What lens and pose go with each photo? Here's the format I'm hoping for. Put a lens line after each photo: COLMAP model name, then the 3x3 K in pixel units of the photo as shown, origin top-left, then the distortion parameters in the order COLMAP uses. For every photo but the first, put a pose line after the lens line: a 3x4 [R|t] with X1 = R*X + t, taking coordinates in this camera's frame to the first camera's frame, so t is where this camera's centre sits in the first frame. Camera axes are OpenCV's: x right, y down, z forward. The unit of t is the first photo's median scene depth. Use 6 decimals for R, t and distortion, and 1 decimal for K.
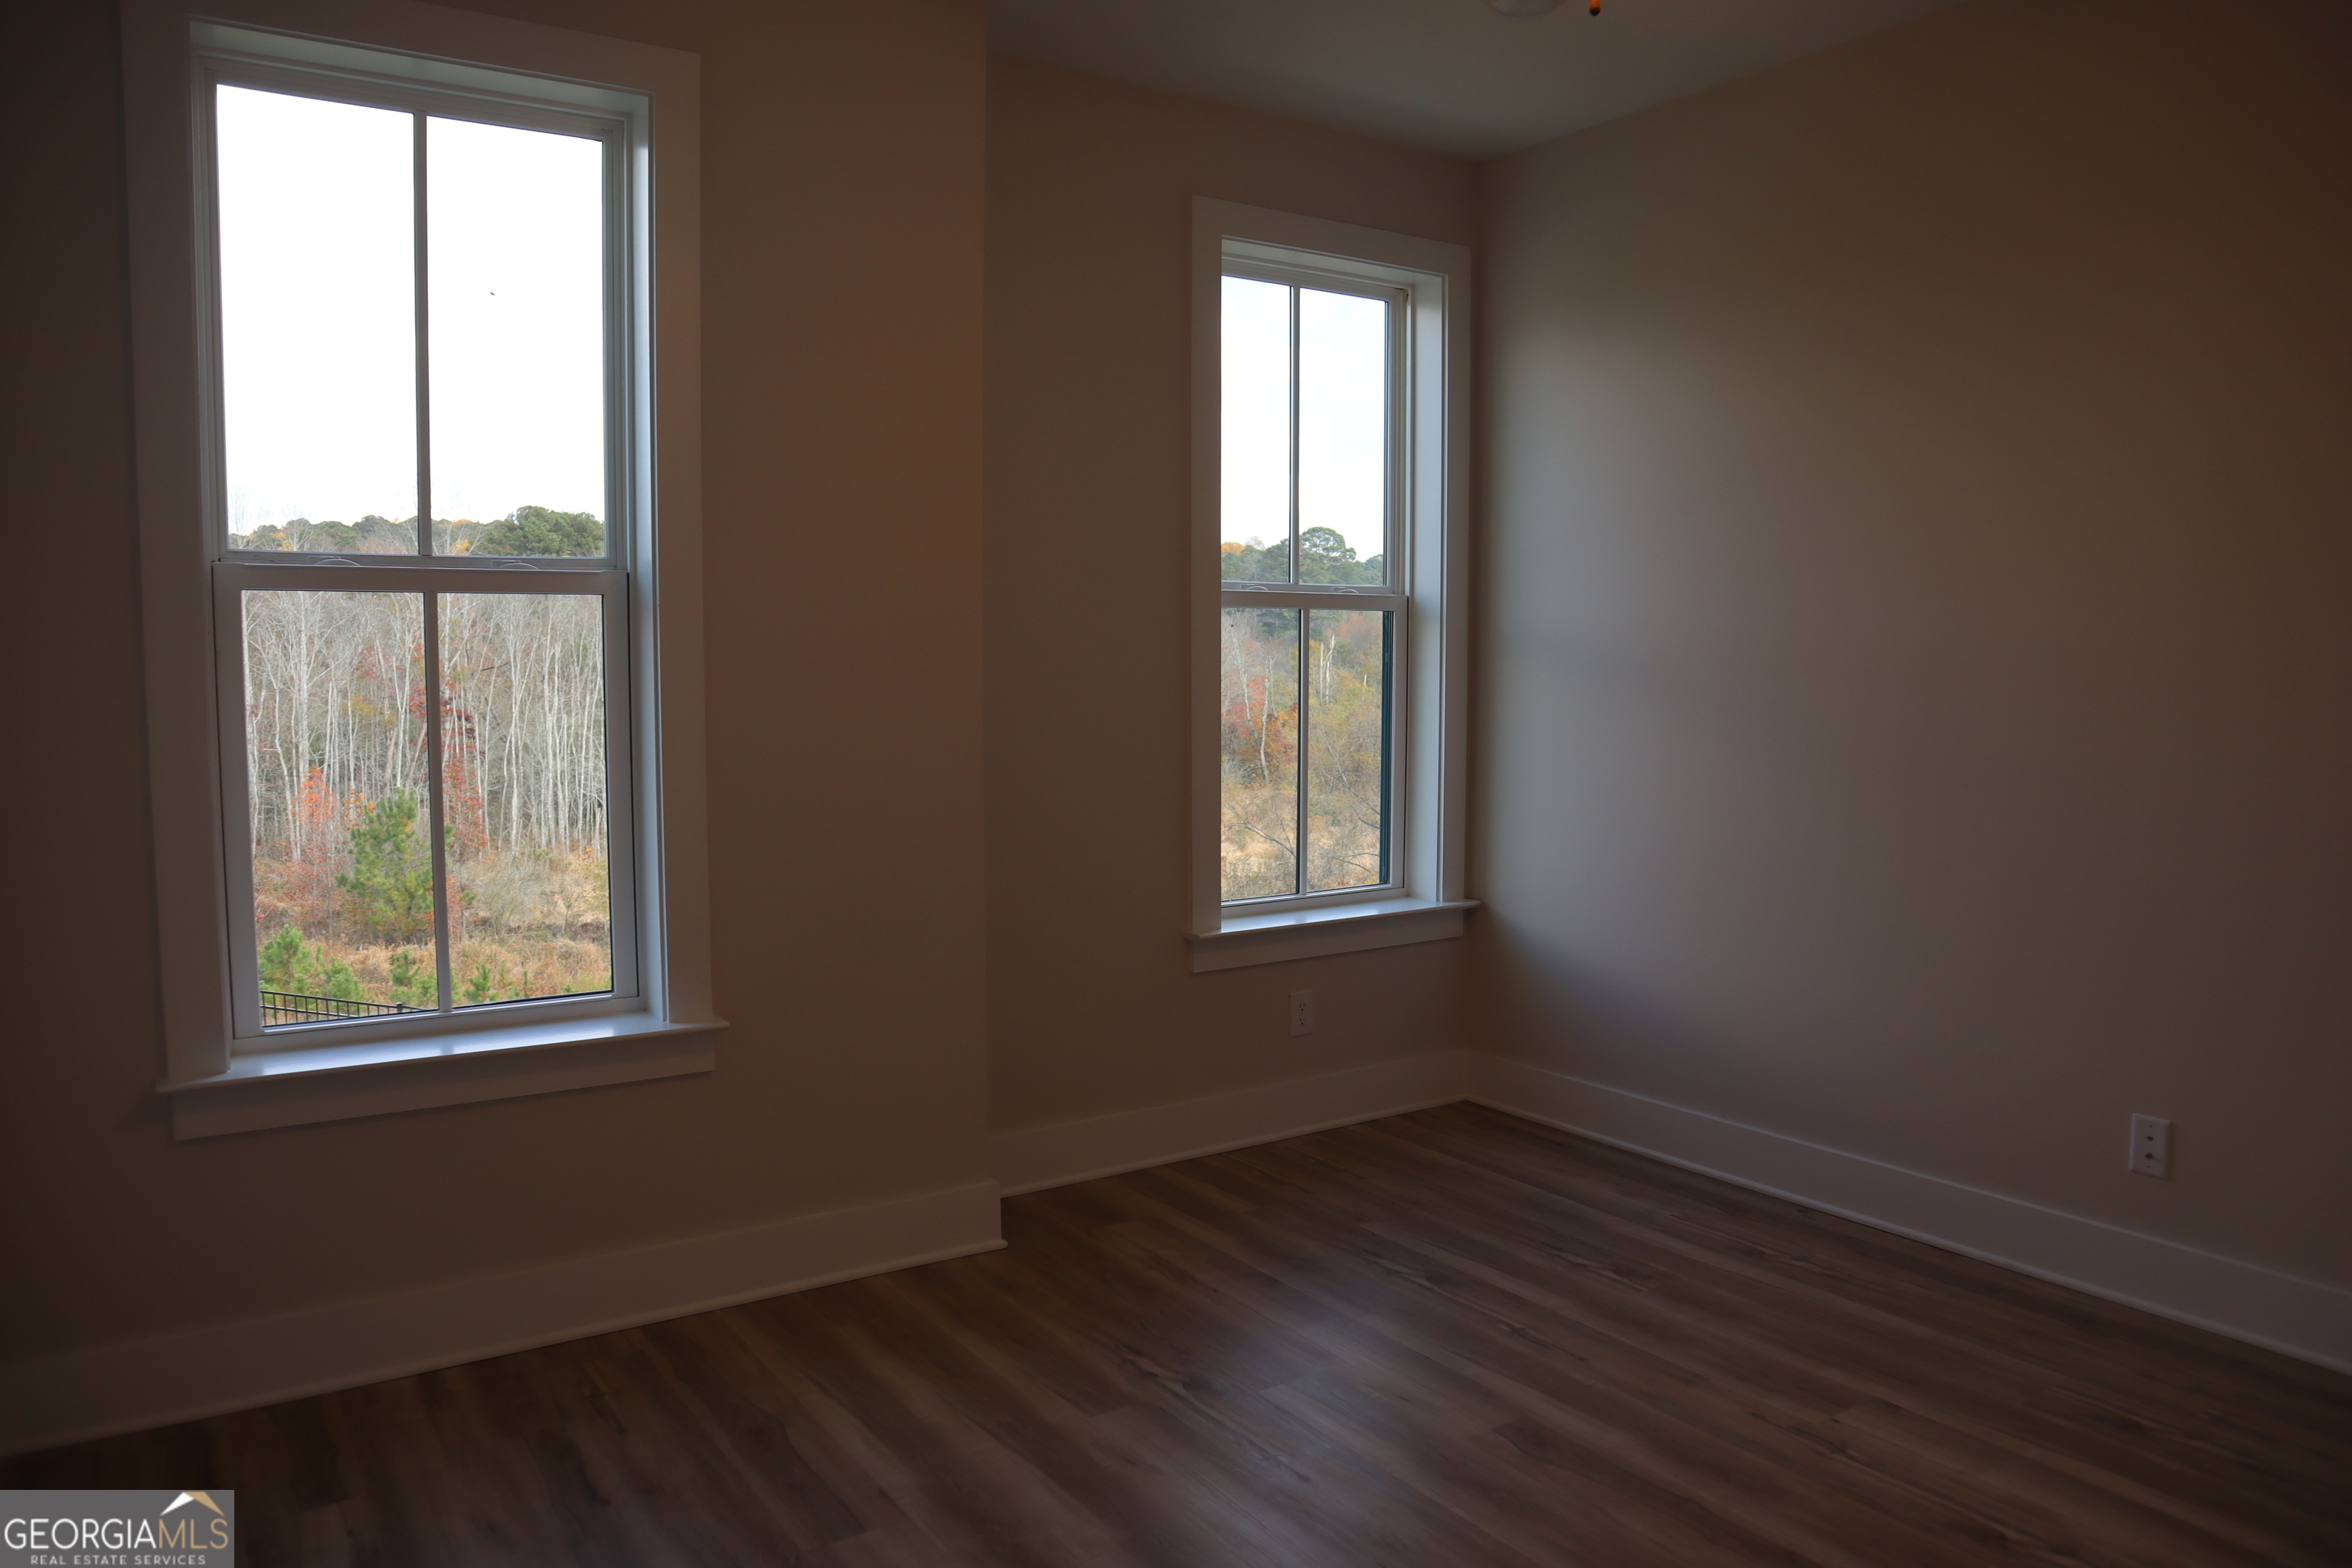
lens RADIAL K [[1618.1, 0, 1170.0], [0, 1618.1, 778.5], [0, 0, 1]] dist [-0.132975, 0.082622]
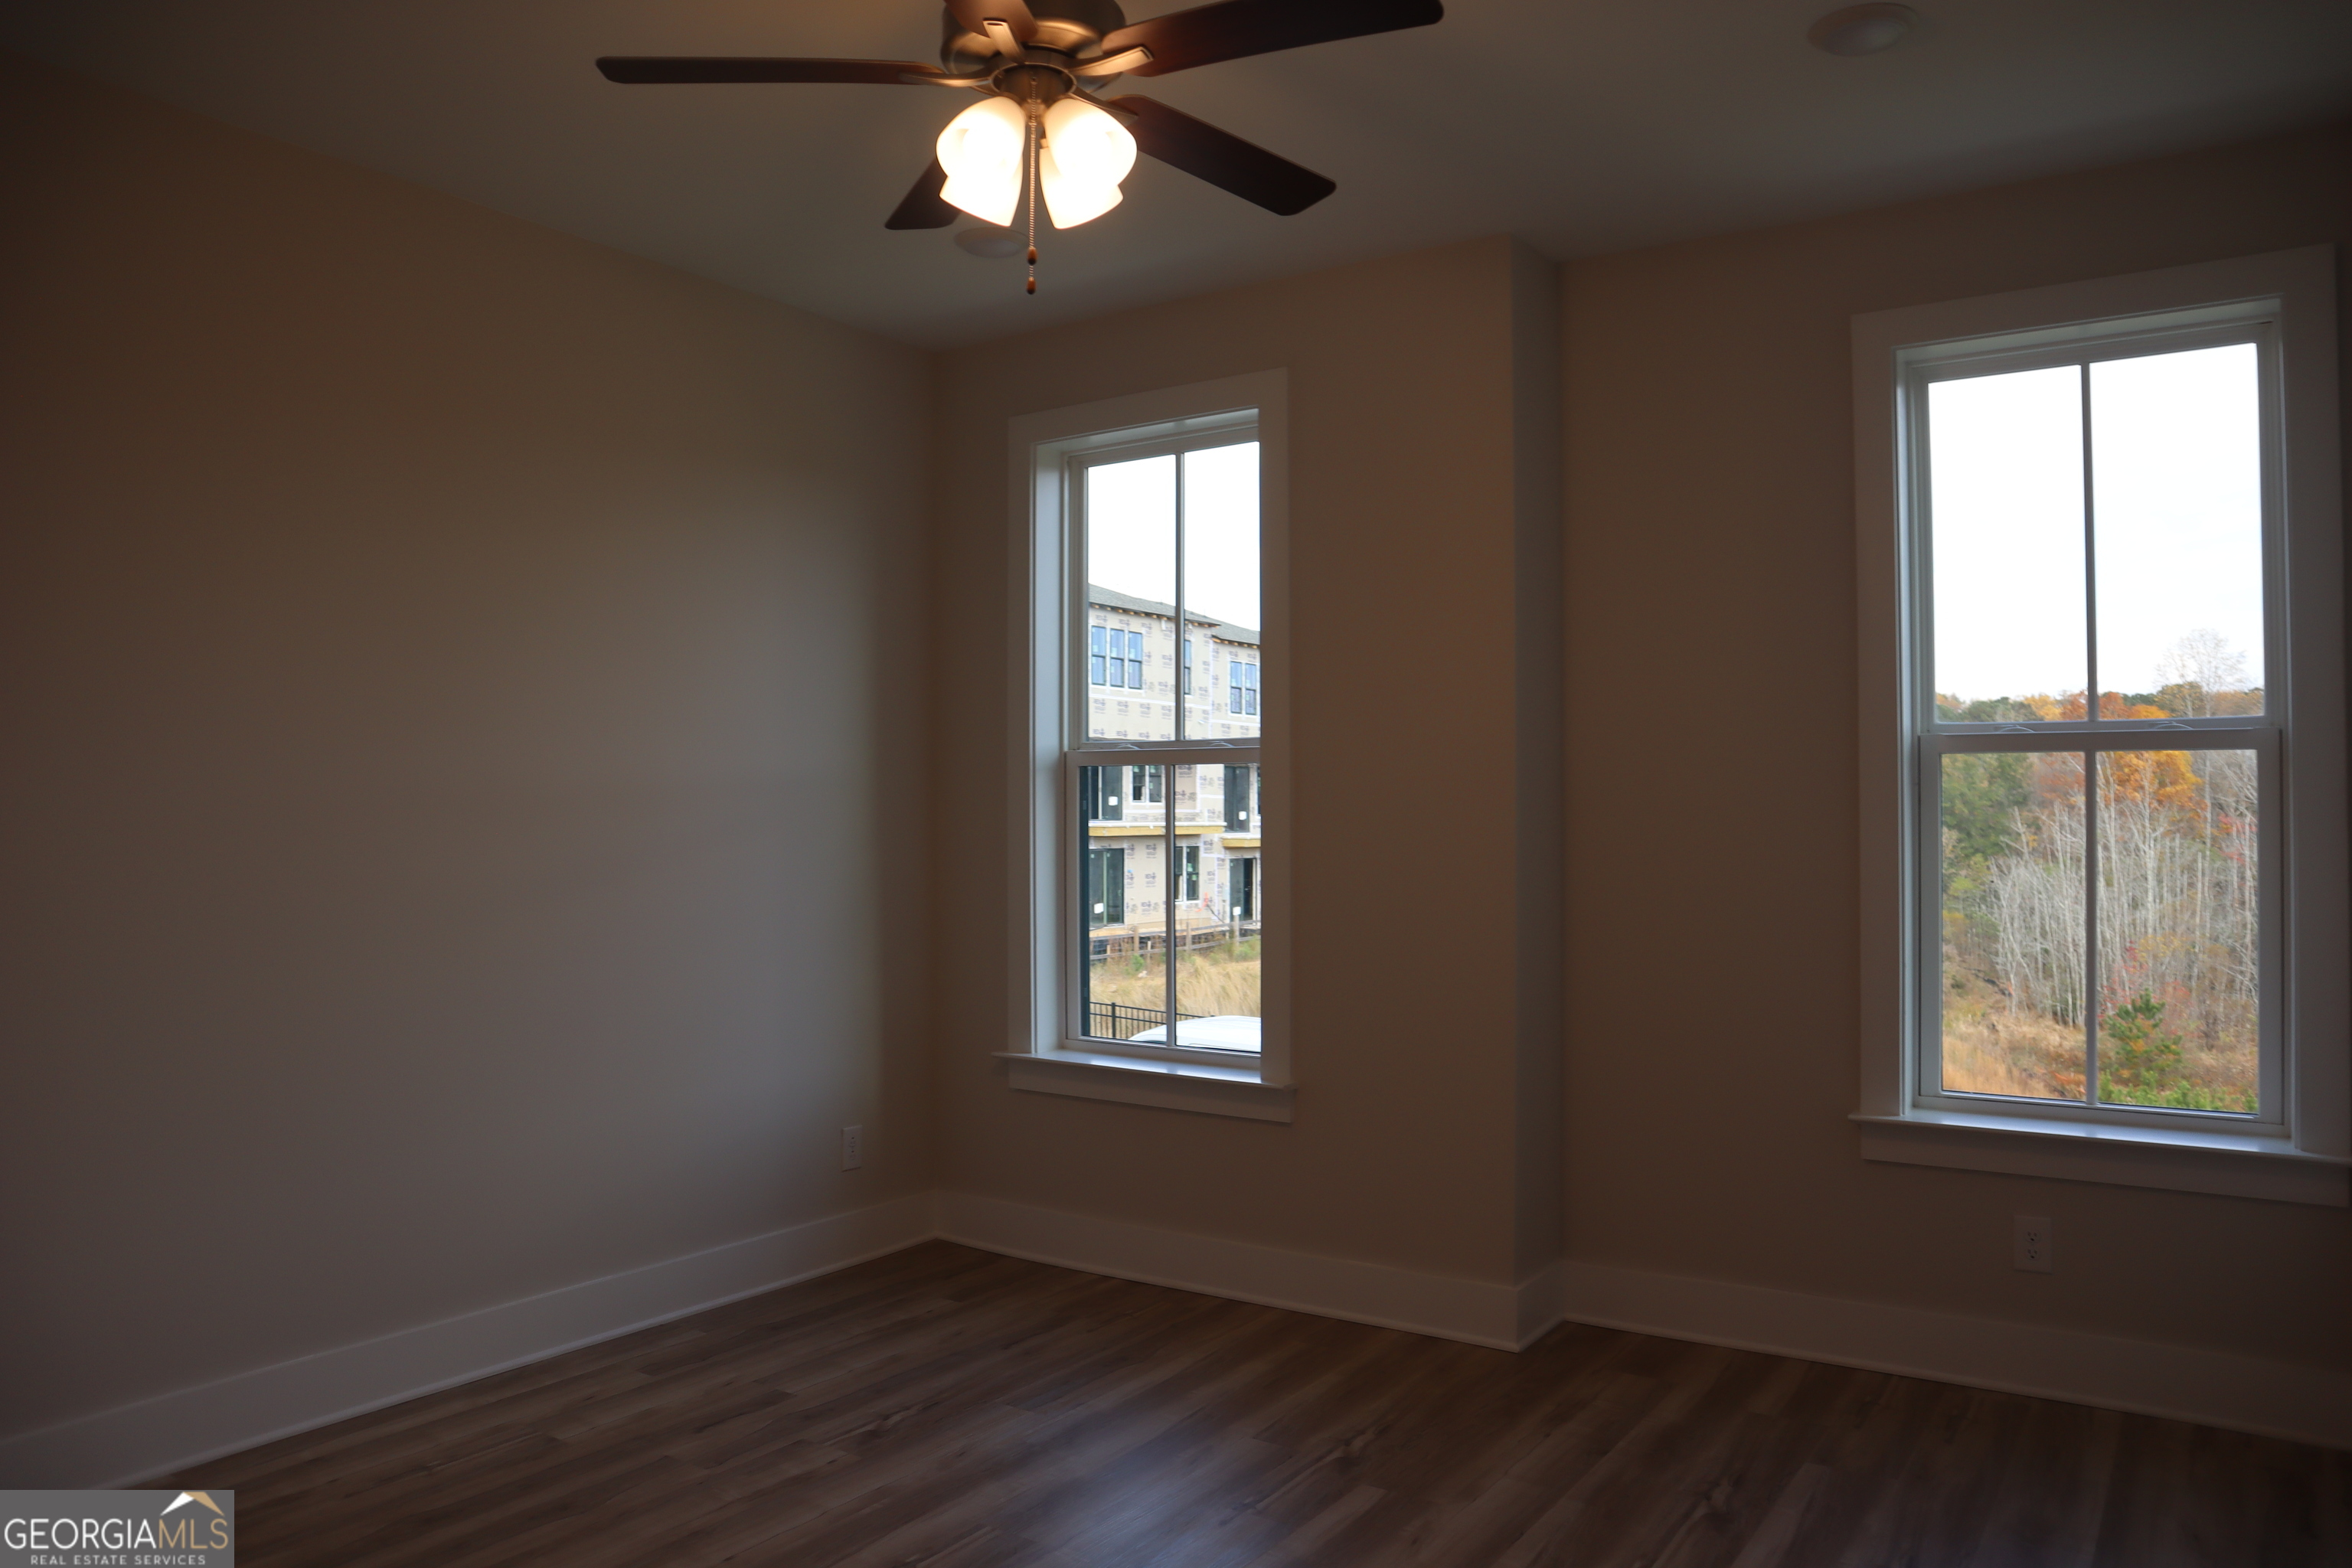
lens RADIAL K [[1618.1, 0, 1170.0], [0, 1618.1, 778.5], [0, 0, 1]] dist [-0.132975, 0.082622]
pose [[0.374801, -0.021869, -0.926847, 0.691400], [-0.074160, 0.995811, -0.053485, -0.015662], [0.924135, 0.088781, 0.371609, 0.300755]]
